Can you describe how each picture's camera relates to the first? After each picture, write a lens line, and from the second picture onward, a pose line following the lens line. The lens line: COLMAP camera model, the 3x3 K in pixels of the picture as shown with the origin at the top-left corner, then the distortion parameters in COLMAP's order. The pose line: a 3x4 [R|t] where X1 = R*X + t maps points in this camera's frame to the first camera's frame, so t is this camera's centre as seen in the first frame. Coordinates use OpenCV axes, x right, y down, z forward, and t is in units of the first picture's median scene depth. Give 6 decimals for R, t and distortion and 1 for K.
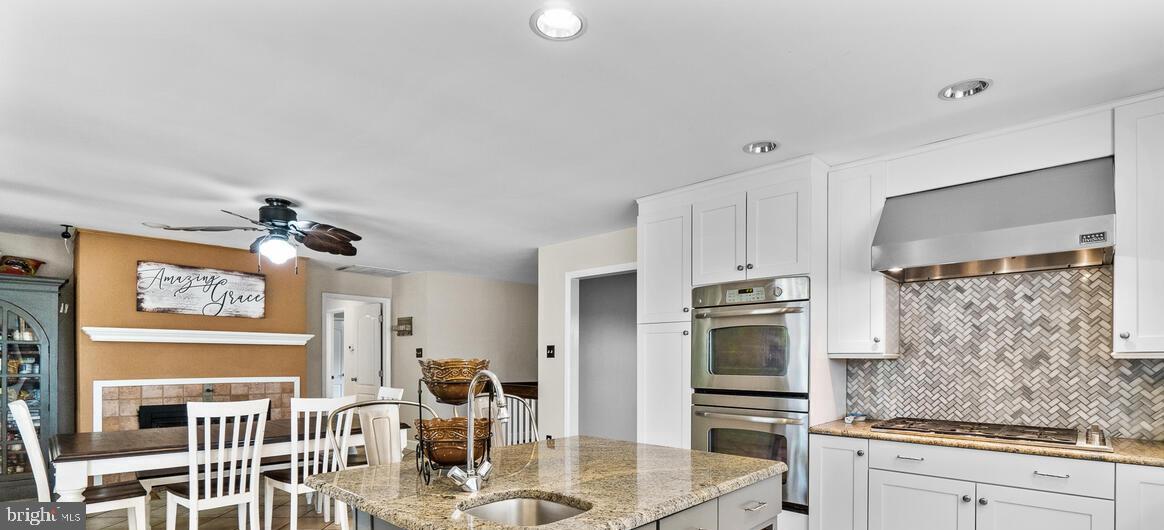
lens RADIAL K [[534.6, 0, 594.5], [0, 534.6, 367.8], [0, 0, 1]] dist [-0.009231, 0.002340]
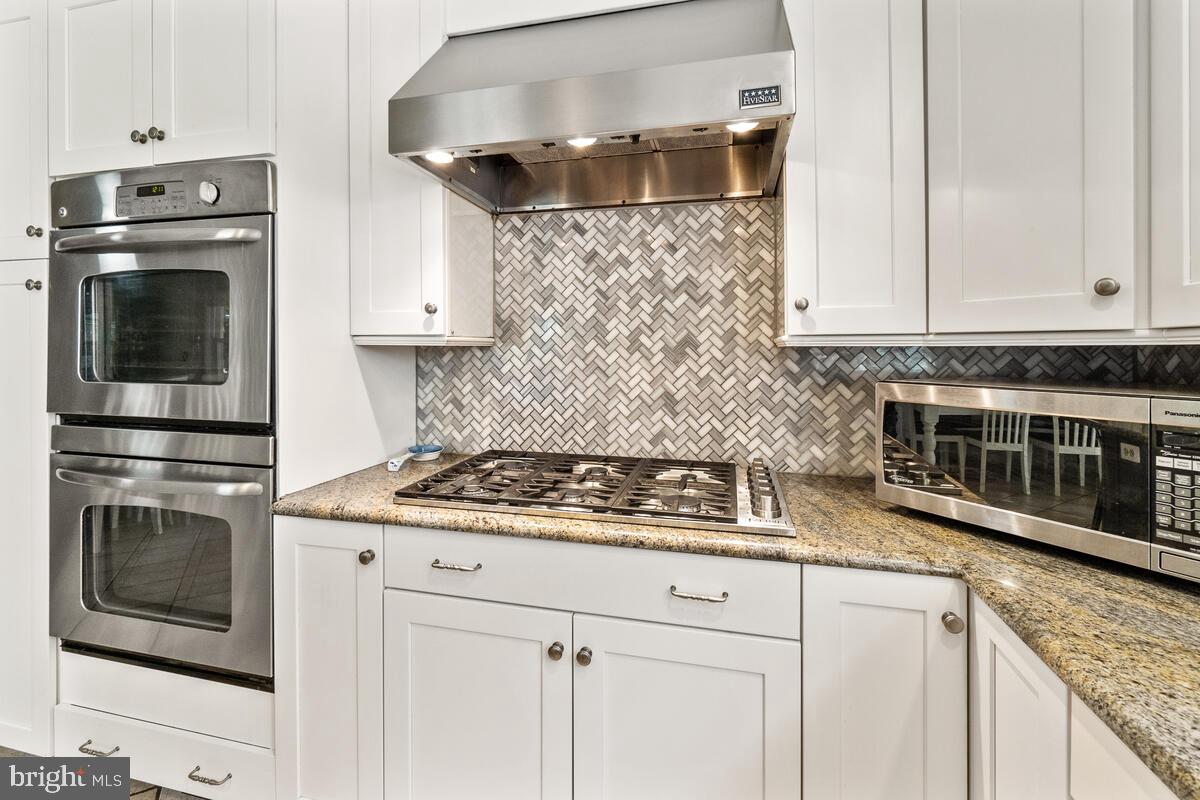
lens RADIAL K [[536.4, 0, 604.7], [0, 536.4, 342.8], [0, 0, 1]] dist [-0.008390, 0.003005]
pose [[0.868792, 0.005824, 0.495144, 0.391072], [0.006379, 0.999716, -0.022950, -0.007065], [-0.495137, 0.023097, 0.868508, 0.443004]]
